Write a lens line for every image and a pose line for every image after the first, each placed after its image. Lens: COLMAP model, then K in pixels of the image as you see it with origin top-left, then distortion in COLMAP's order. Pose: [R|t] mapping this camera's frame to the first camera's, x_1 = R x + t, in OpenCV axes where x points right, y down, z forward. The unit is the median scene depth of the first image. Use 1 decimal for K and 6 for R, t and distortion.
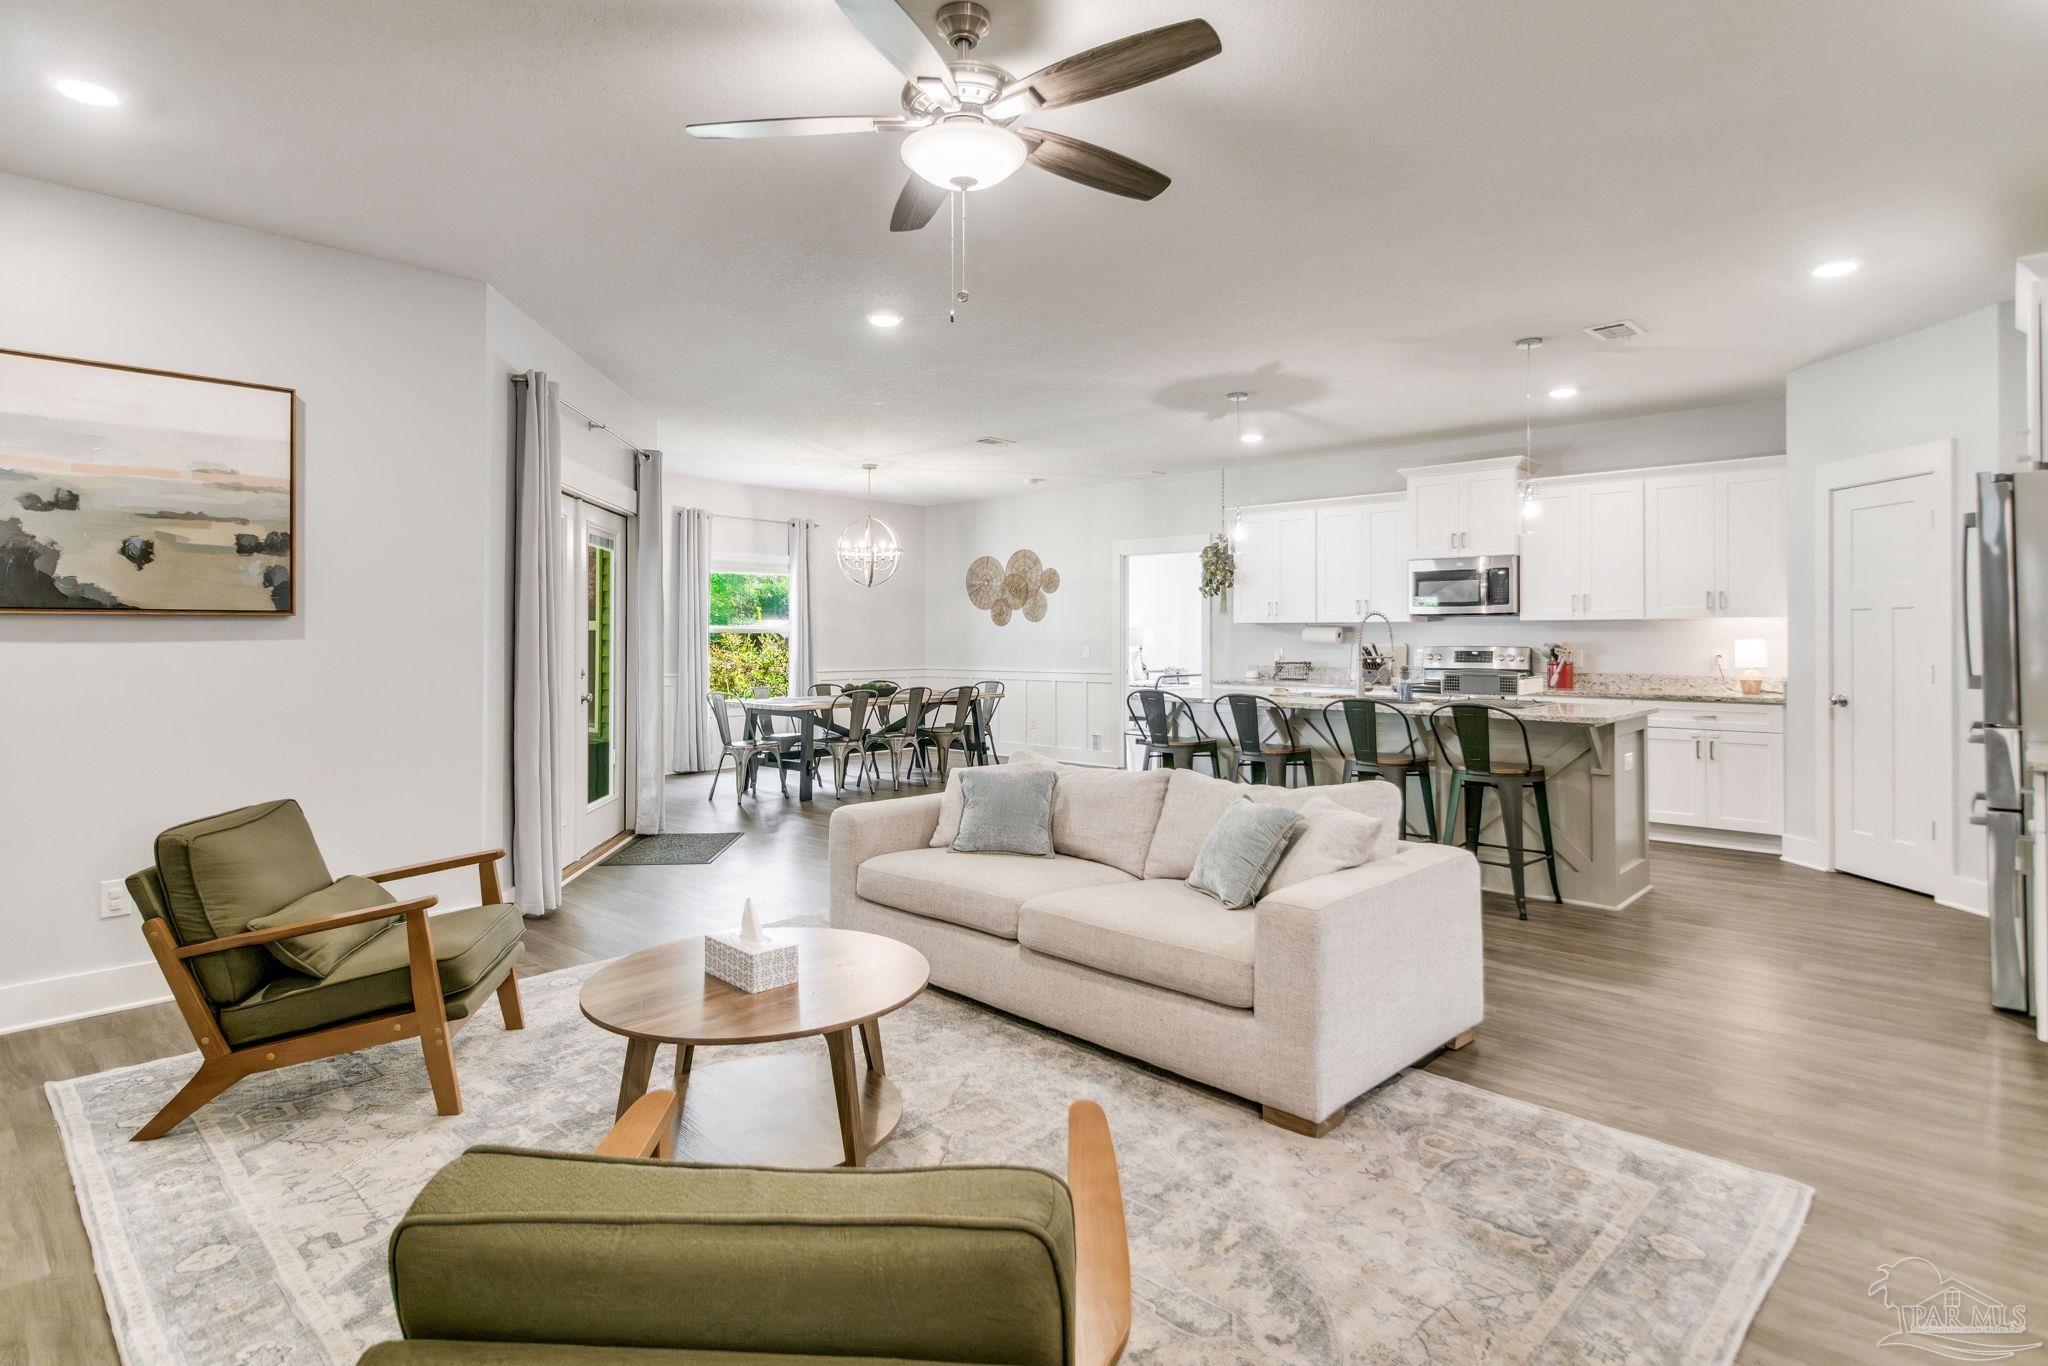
lens RADIAL K [[1062.6, 0, 1014.4], [0, 1062.6, 621.8], [0, 0, 1]] dist [0.020219, -0.011858]
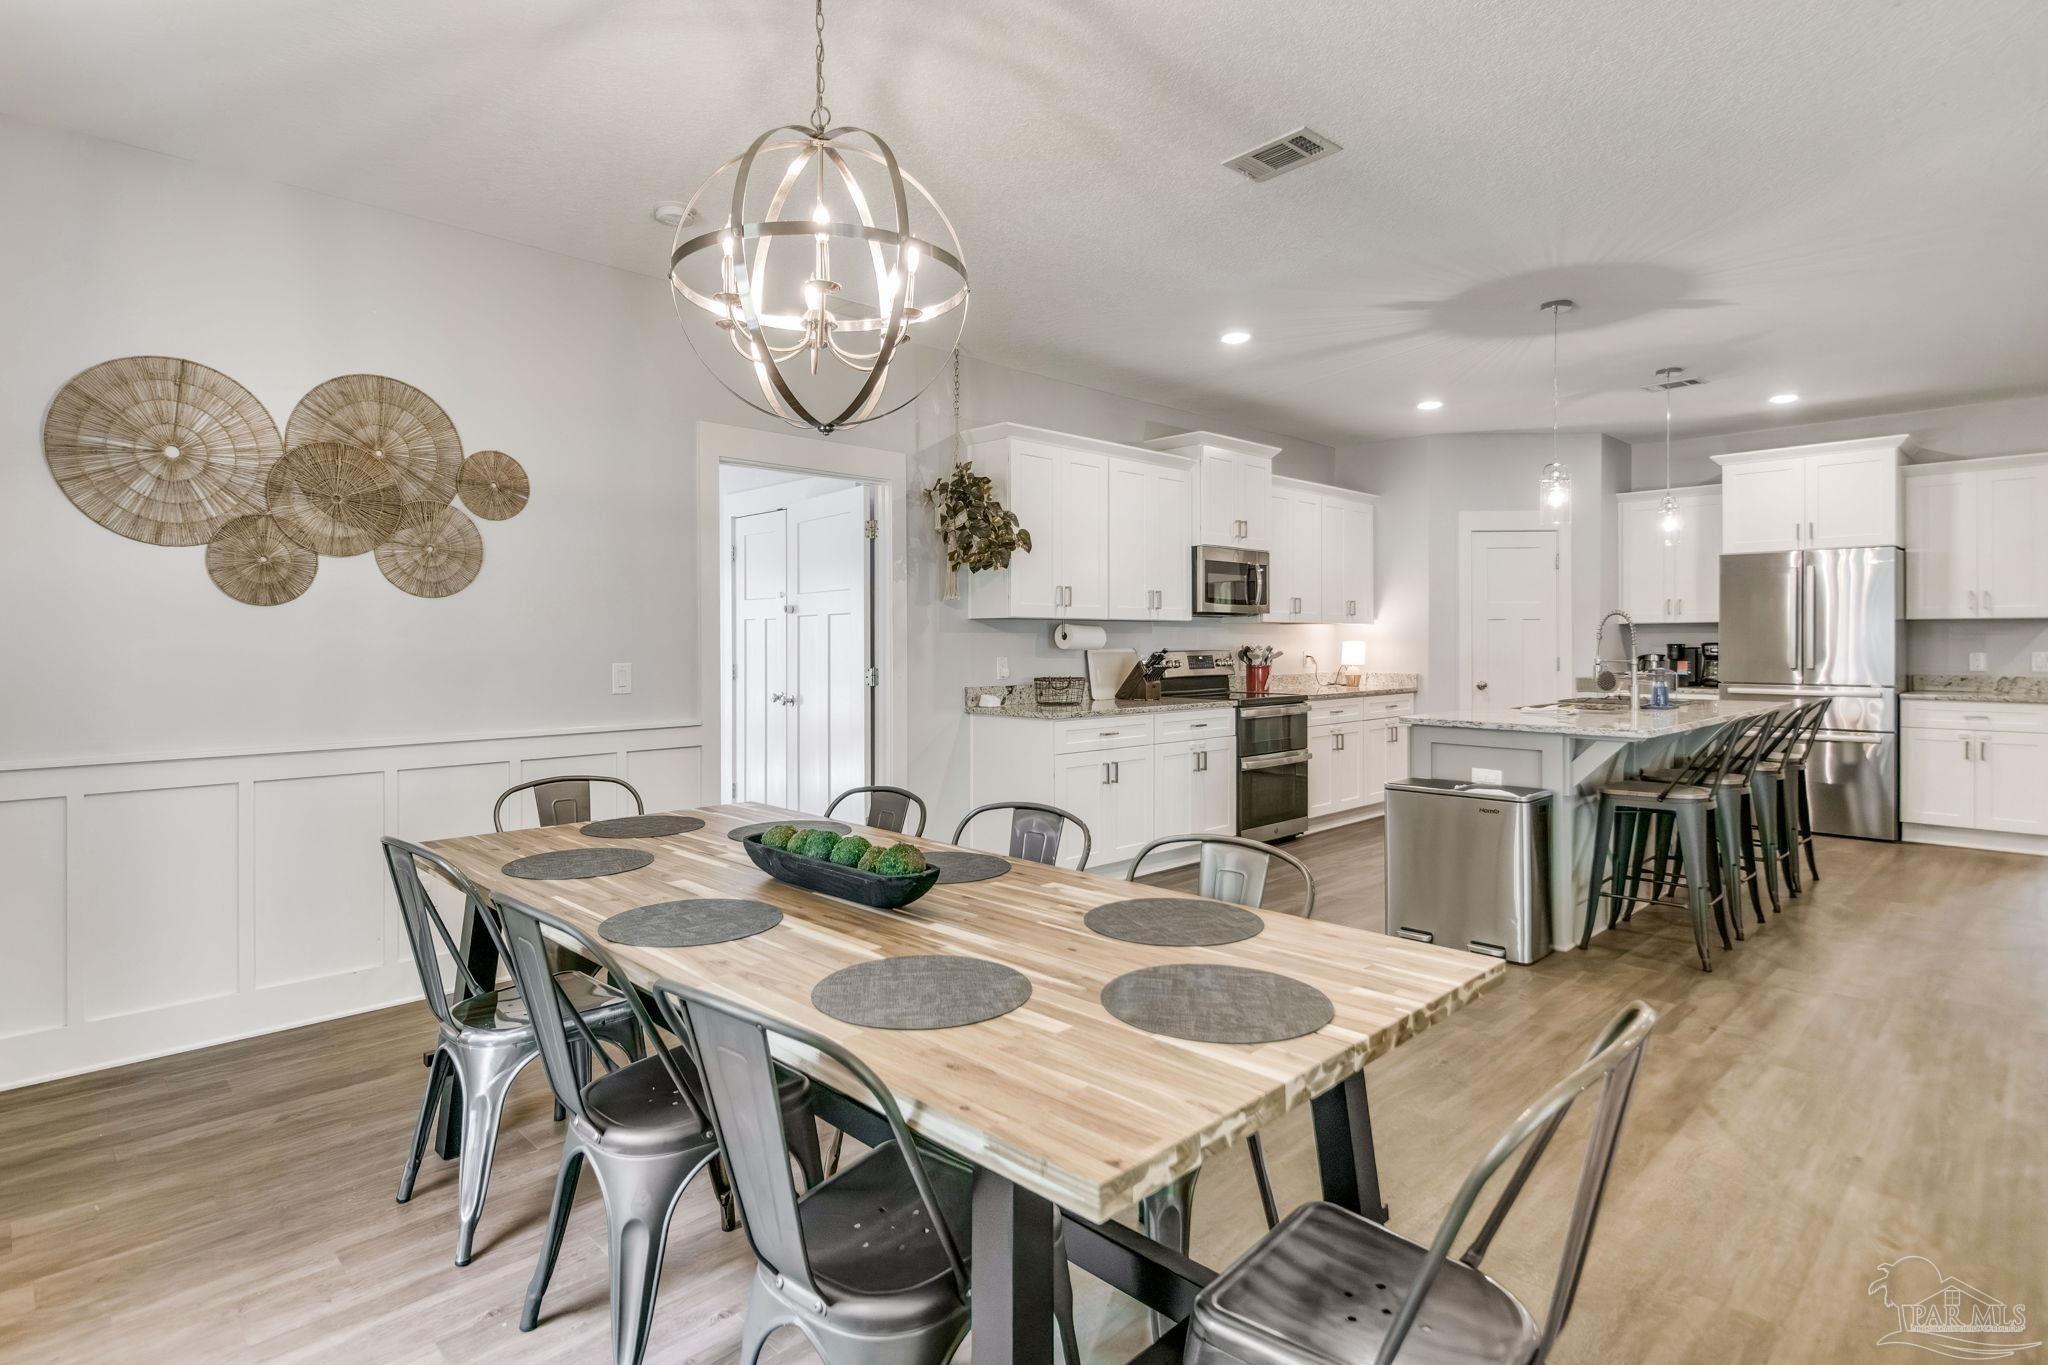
lens RADIAL K [[1051.0, 0, 1012.0], [0, 1051.0, 644.8], [0, 0, 1]] dist [0.019395, -0.012364]
pose [[0.047007, -0.005239, 0.998881, -0.717623], [-0.013445, 0.999892, 0.005877, 0.025078], [-0.998804, -0.013706, 0.046932, 1.819684]]
